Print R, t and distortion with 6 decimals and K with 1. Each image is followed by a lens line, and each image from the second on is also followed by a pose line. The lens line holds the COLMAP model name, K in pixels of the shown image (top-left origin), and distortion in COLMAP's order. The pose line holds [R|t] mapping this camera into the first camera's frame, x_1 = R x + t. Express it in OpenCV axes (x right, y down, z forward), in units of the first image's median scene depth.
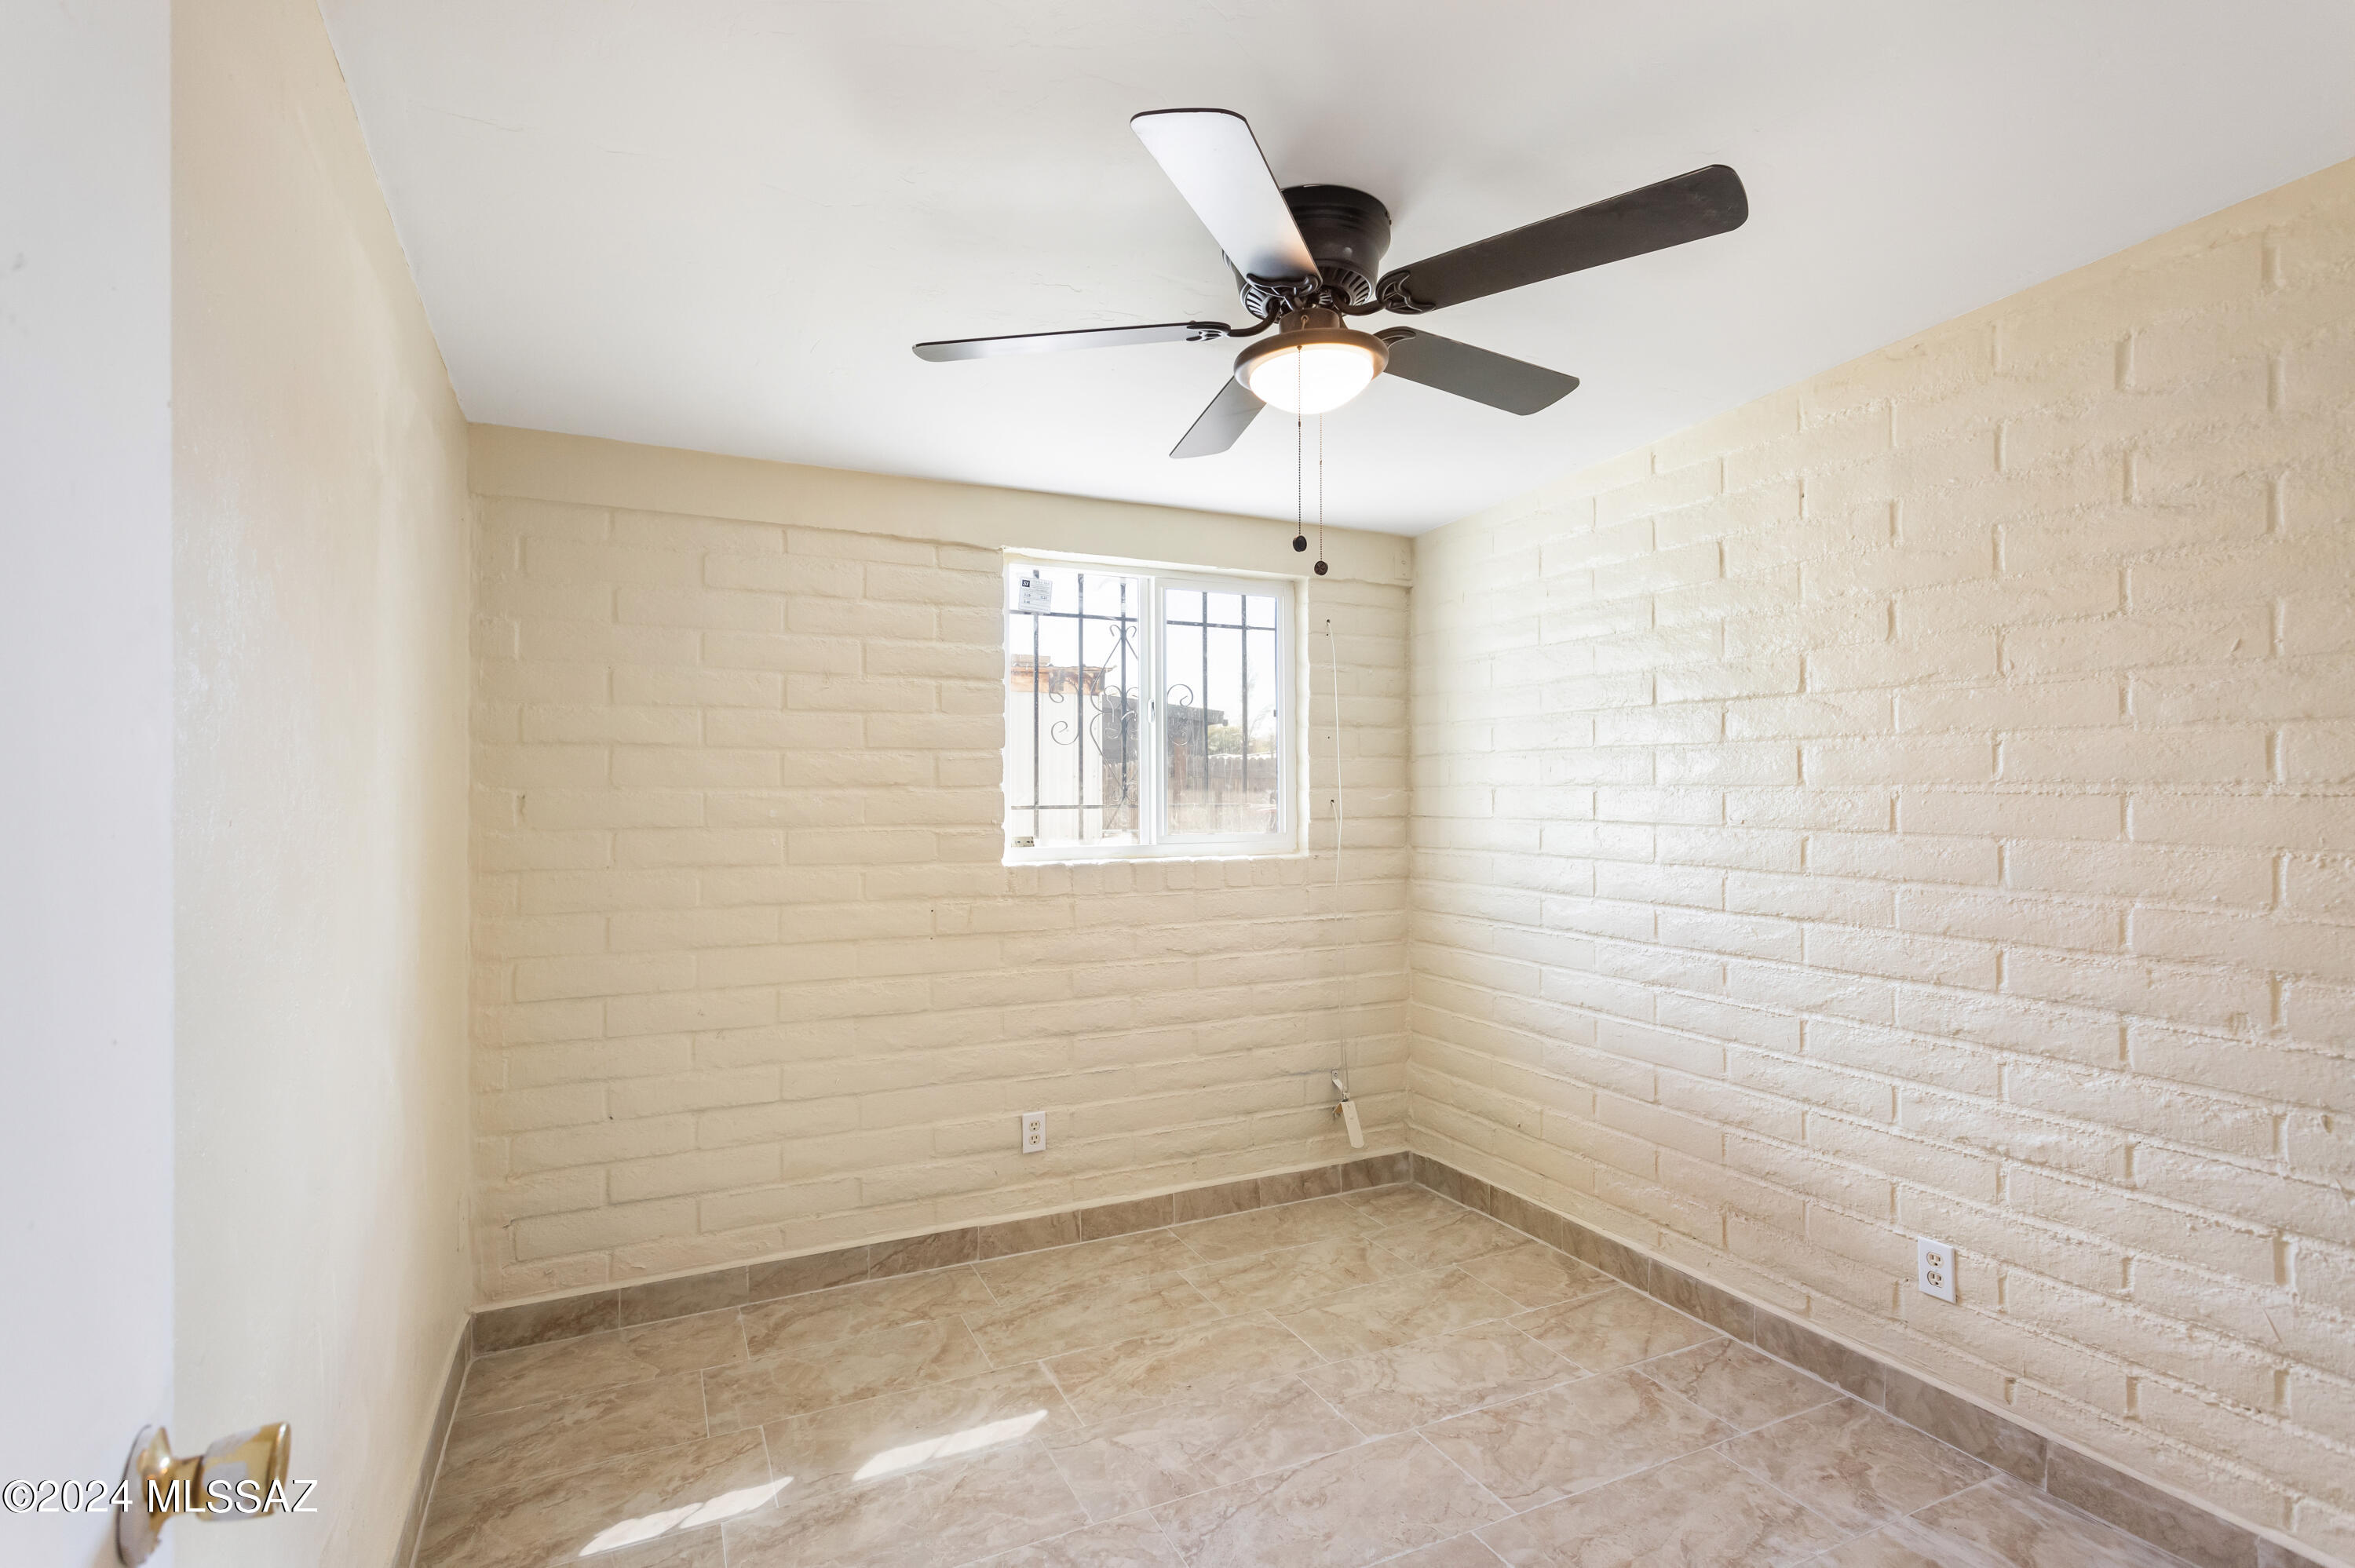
lens RADIAL K [[1152.2, 0, 1177.5], [0, 1152.2, 784.0], [0, 0, 1]] dist [-0.009597, 0.000003]
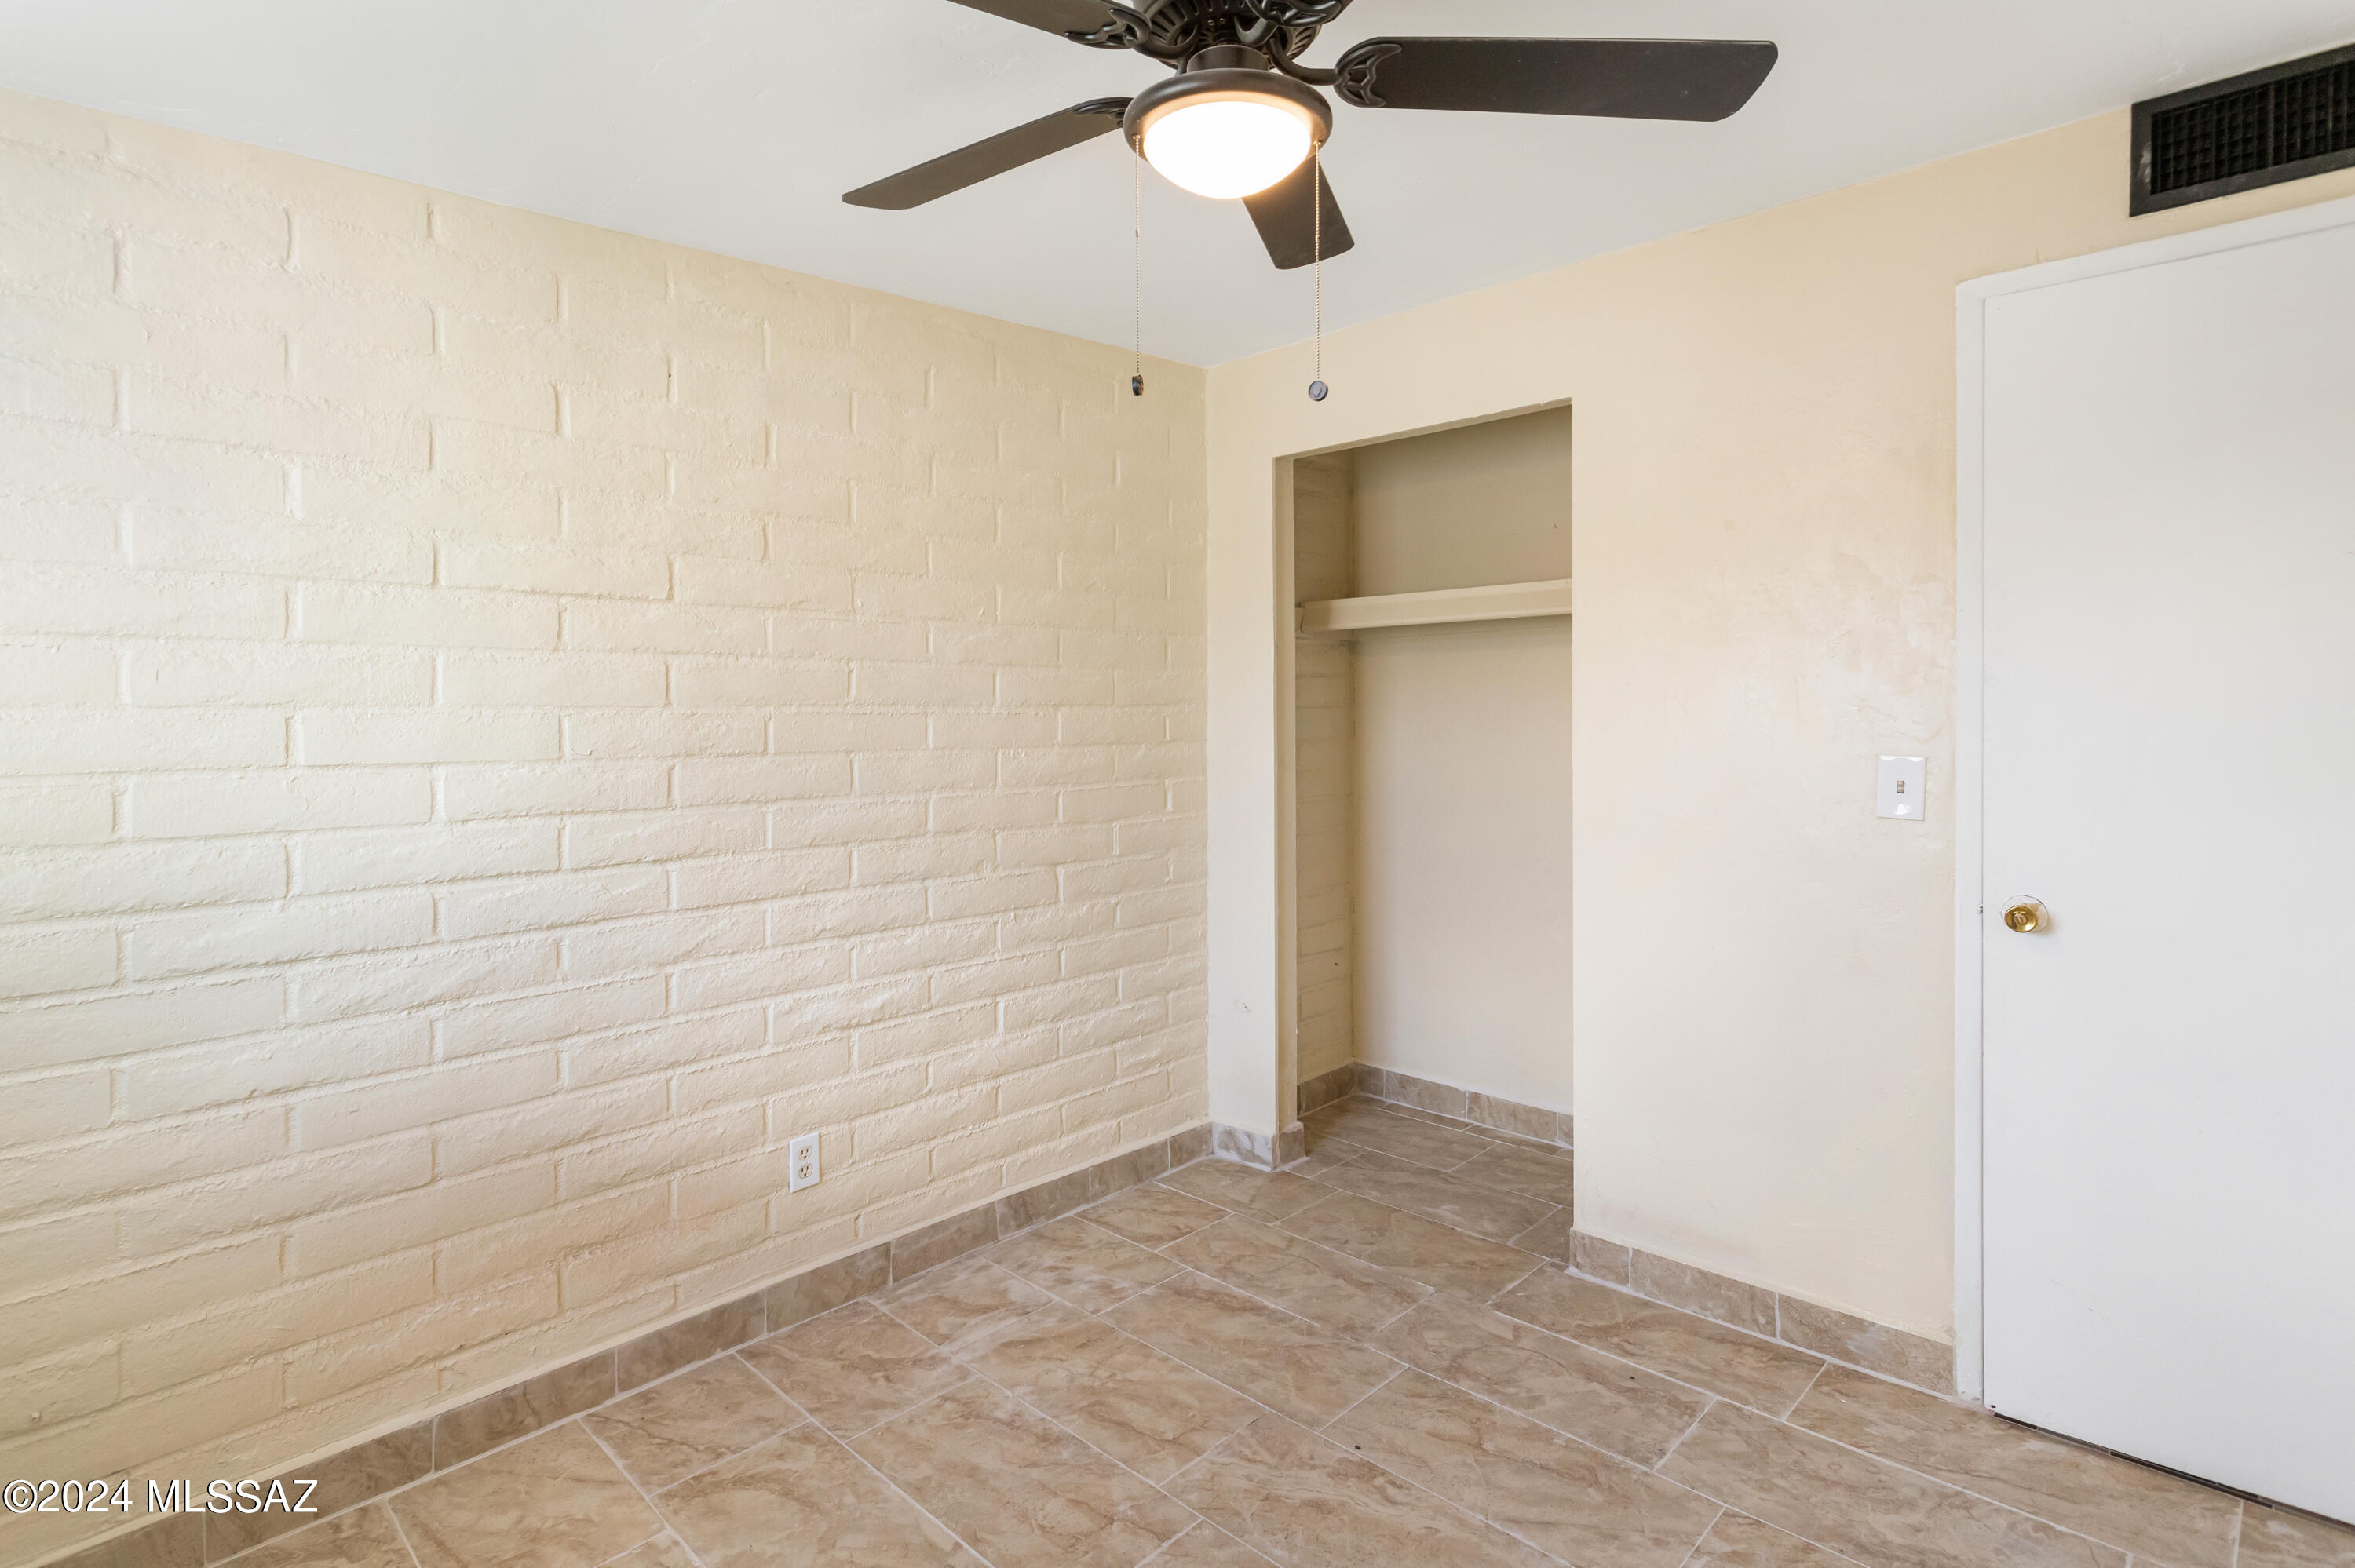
lens RADIAL K [[1171.9, 0, 1179.8], [0, 1171.9, 724.2], [0, 0, 1]] dist [0.001130, 0.000073]
pose [[-0.360992, -0.007672, 0.932538, -0.454765], [0.002903, 0.999952, 0.009350, 0.007760], [-0.932565, 0.006082, -0.360952, 1.019598]]
